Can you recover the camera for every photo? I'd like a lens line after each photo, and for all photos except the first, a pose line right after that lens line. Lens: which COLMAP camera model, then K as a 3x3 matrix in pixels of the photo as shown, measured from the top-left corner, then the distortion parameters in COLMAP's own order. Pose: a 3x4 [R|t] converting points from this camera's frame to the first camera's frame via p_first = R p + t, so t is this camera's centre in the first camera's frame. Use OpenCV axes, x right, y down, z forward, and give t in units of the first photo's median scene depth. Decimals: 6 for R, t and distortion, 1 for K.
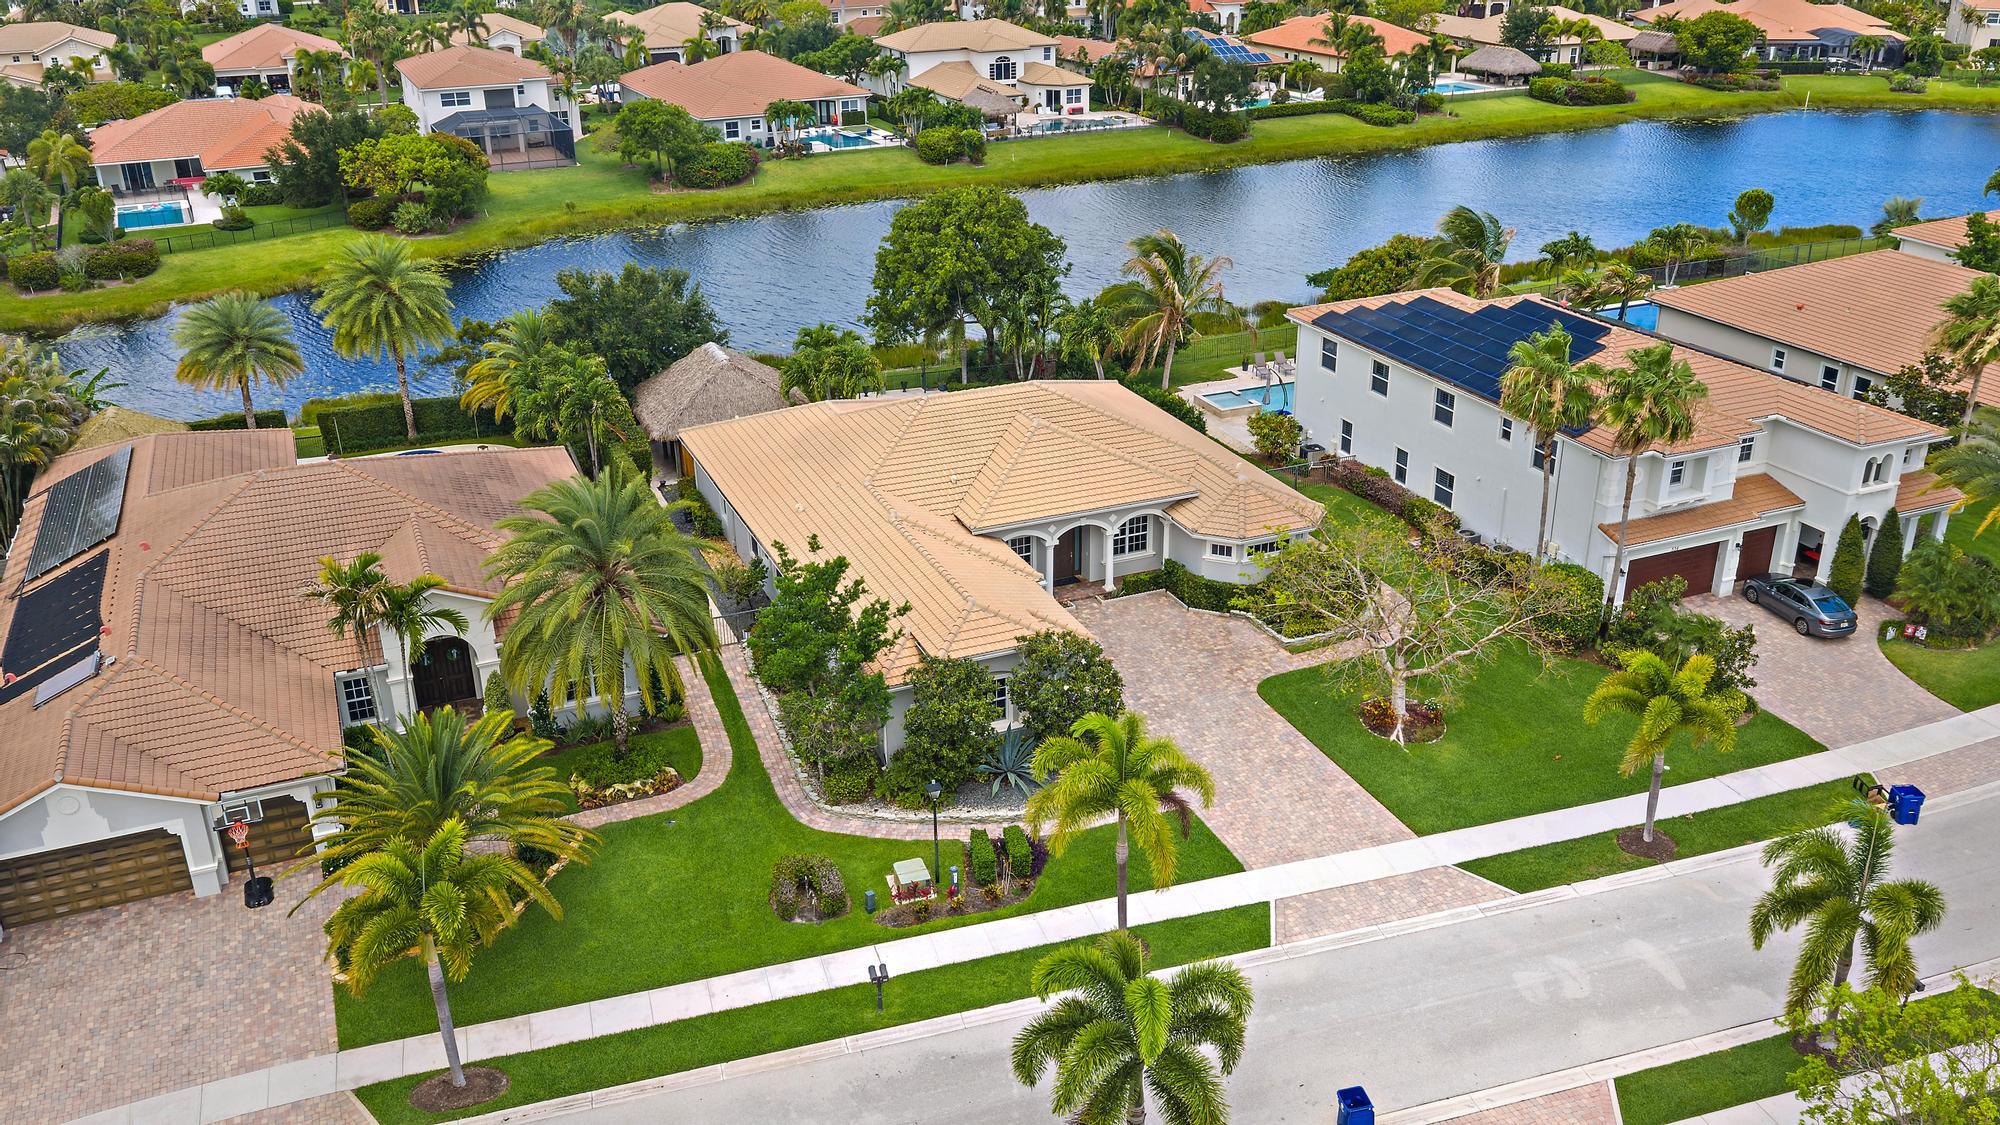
lens RADIAL K [[1648.9, 0, 1000.0], [0, 1648.9, 562.5], [0, 0, 1]] dist [0.011316, -0.017012]
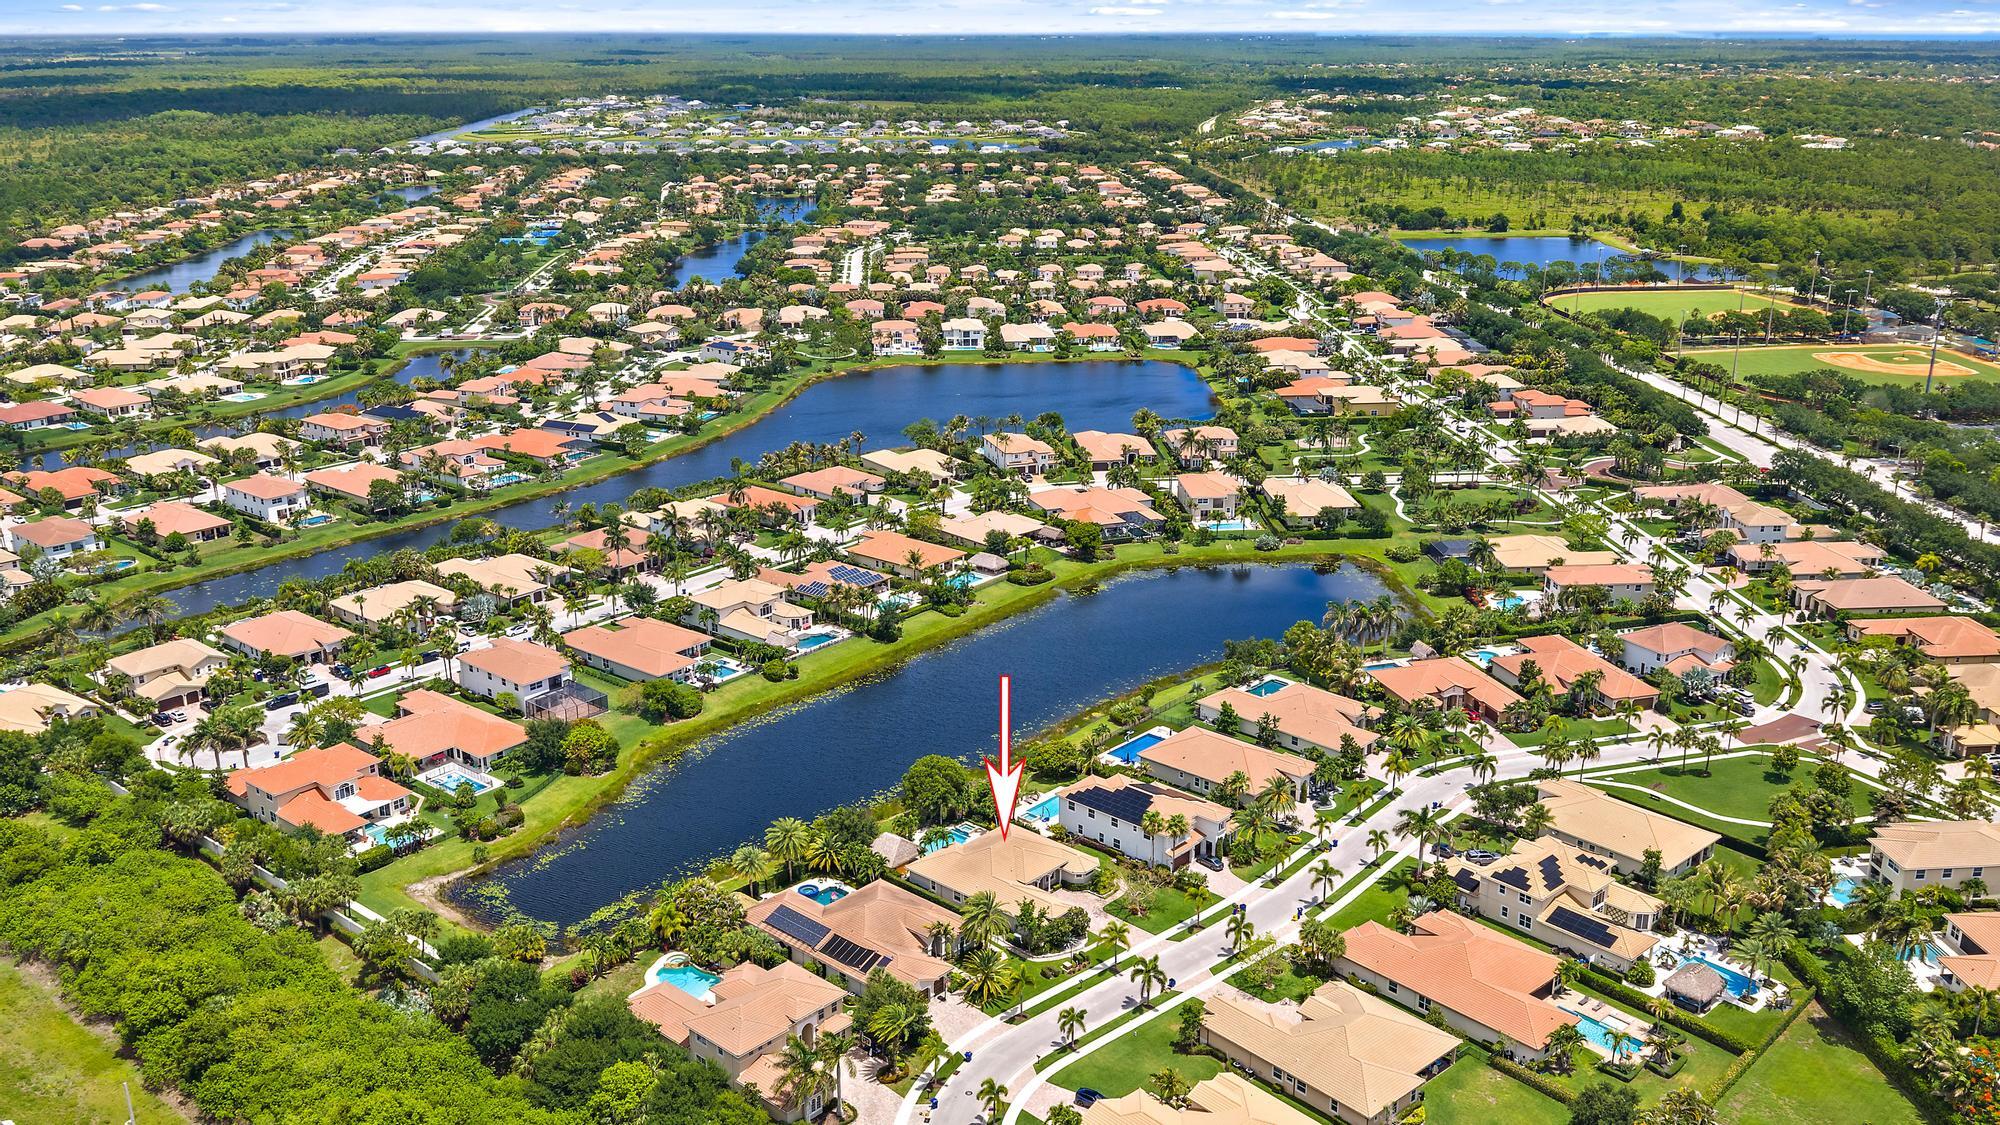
lens RADIAL K [[1640.2, 0, 1004.7], [0, 1640.2, 616.0], [0, 0, 1]] dist [0.015811, -0.001500]
pose [[0.908889, -0.129016, 0.396581, -1.467379], [0.160172, 0.986002, -0.046317, -0.456767], [-0.385054, 0.105618, 0.916831, -2.514441]]
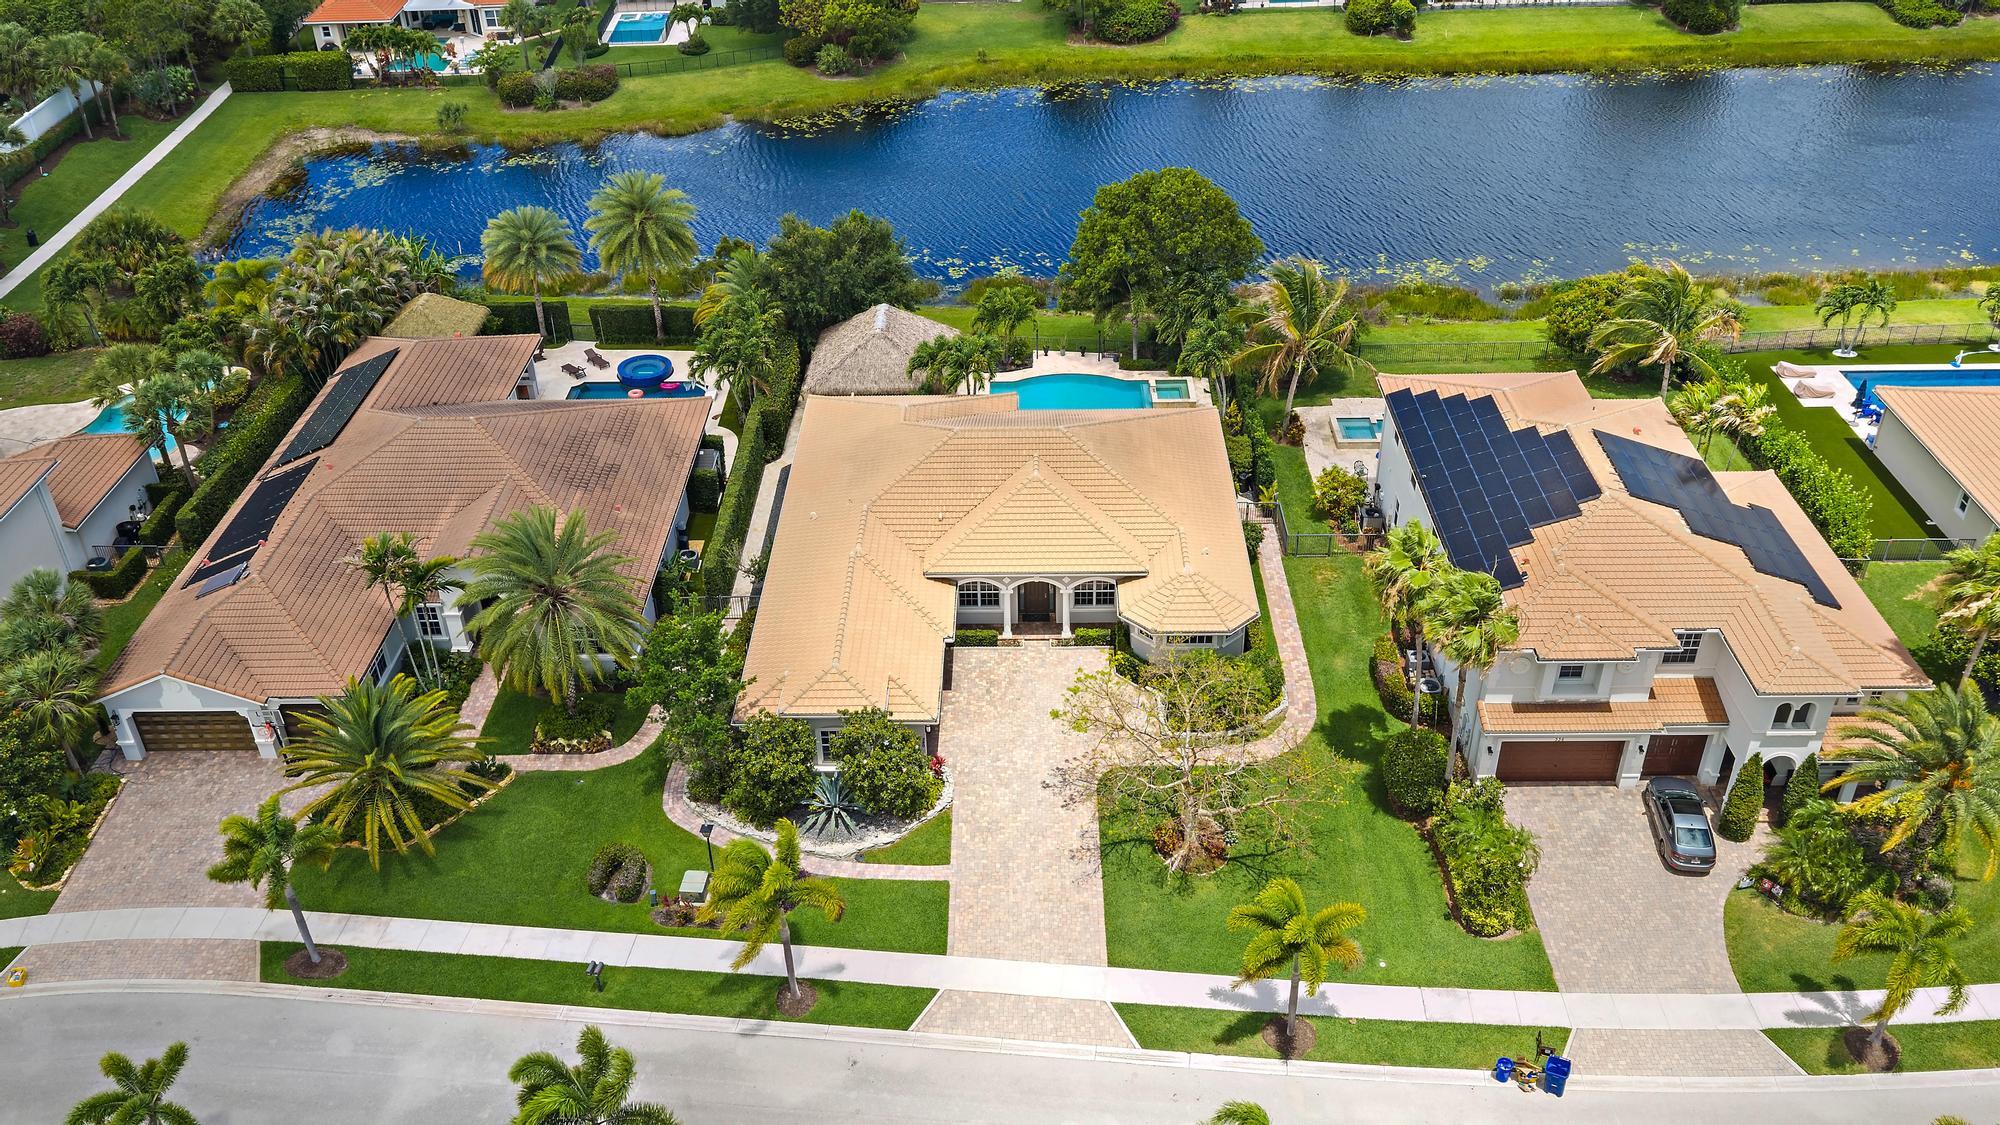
lens RADIAL K [[1648.9, 0, 1000.0], [0, 1648.9, 562.5], [0, 0, 1]] dist [0.011316, -0.017012]
pose [[0.915657, 0.215906, -0.339052, 0.409024], [-0.153296, 0.967318, 0.201983, -0.260210], [0.371580, -0.132971, 0.918829, -0.038014]]
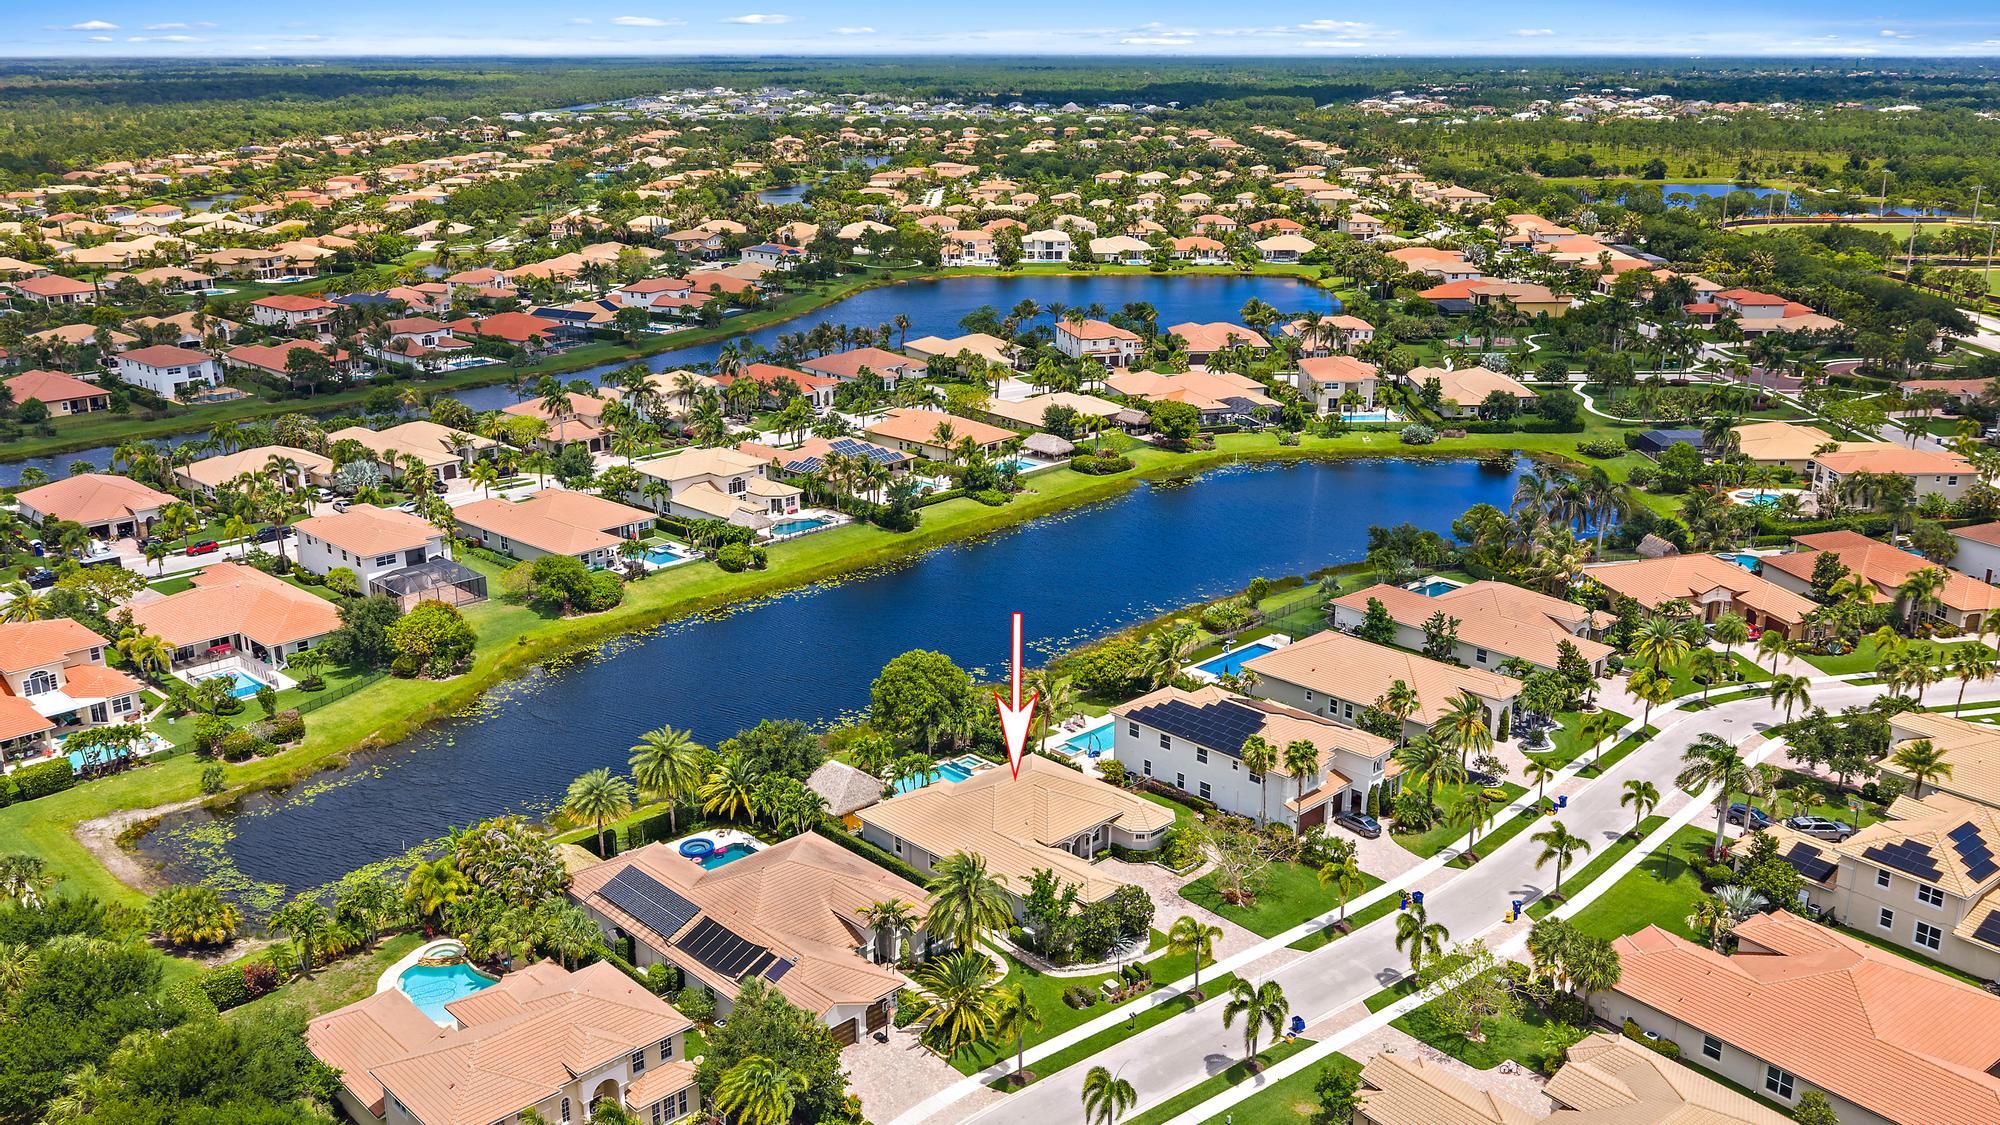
lens RADIAL K [[1648.9, 0, 1000.0], [0, 1648.9, 562.5], [0, 0, 1]] dist [0.011316, -0.017012]
pose [[0.935461, -0.095997, 0.340143, -0.804247], [0.135718, 0.986190, -0.094924, -0.195135], [-0.326333, 0.134961, 0.935570, -1.161382]]
